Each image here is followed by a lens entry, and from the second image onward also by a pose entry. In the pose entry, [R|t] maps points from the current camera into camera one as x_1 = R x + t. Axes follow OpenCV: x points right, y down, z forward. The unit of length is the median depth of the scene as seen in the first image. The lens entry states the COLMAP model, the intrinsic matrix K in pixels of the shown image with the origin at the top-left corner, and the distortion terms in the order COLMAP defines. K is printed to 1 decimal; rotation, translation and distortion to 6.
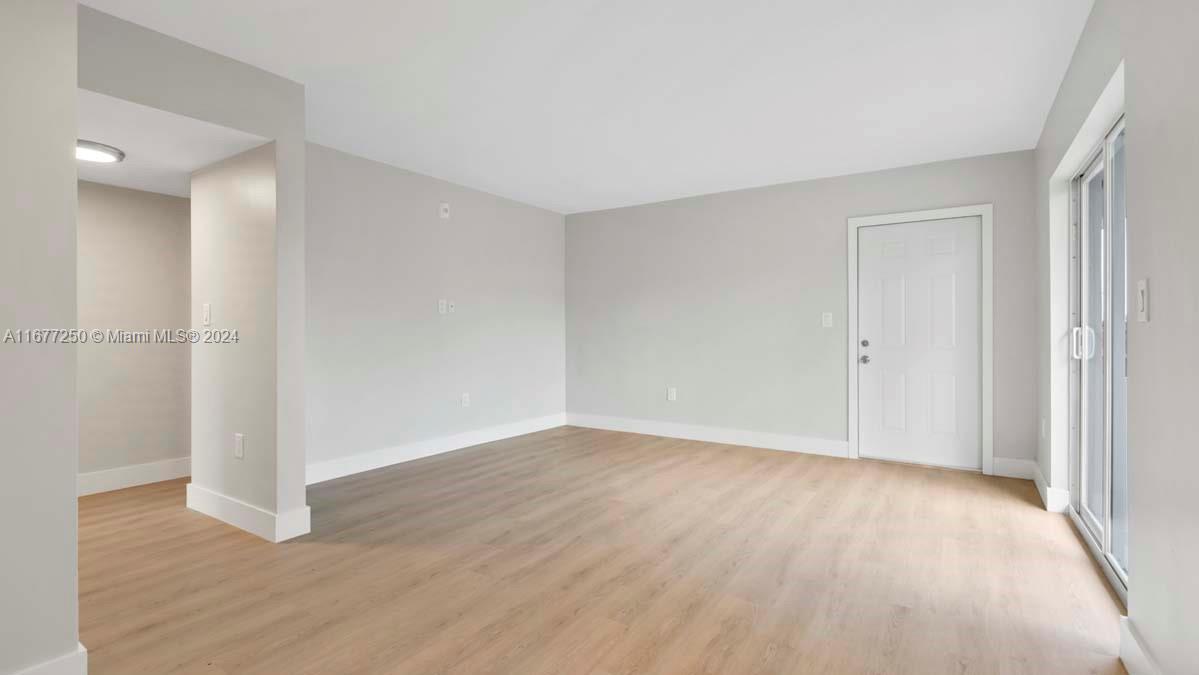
lens RADIAL K [[548.7, 0, 599.3], [0, 548.7, 334.1], [0, 0, 1]] dist [-0.000148, 0.000195]
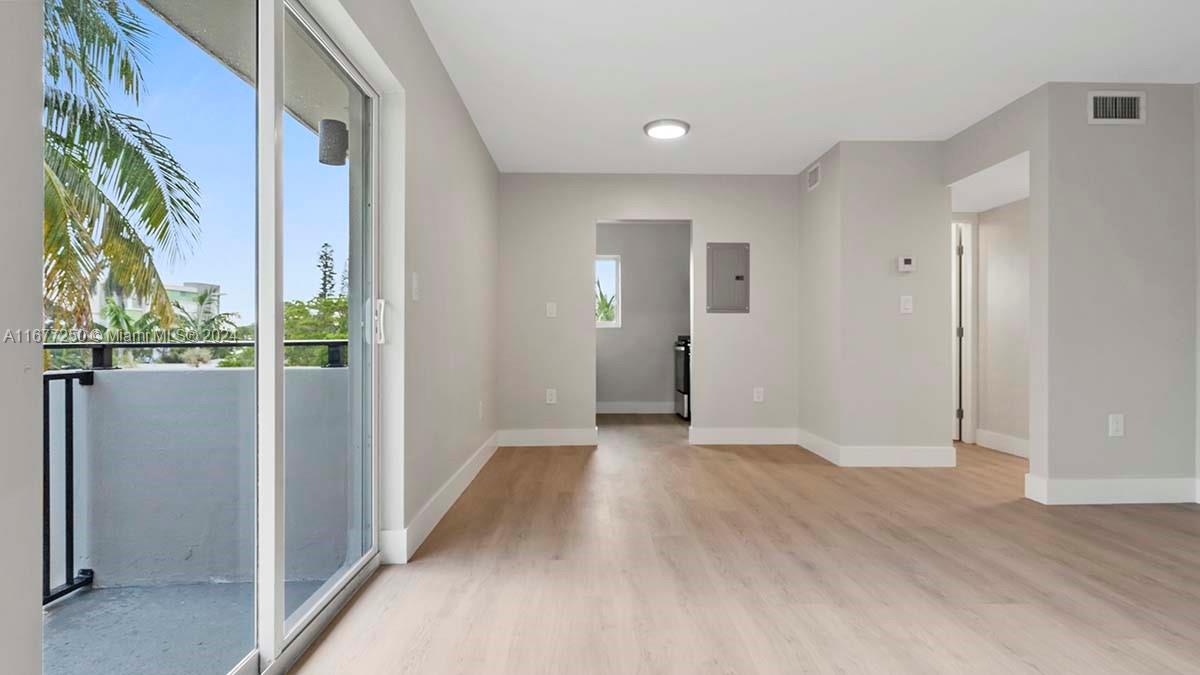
lens RADIAL K [[635.3, 0, 599.7], [0, 635.3, 335.8], [0, 0, 1]] dist [-0.000427, -0.000032]
pose [[-0.824245, -0.001308, -0.566231, 0.962994], [-0.004761, 0.999978, 0.004621, 0.038855], [0.566213, 0.006504, -0.824234, 1.672622]]
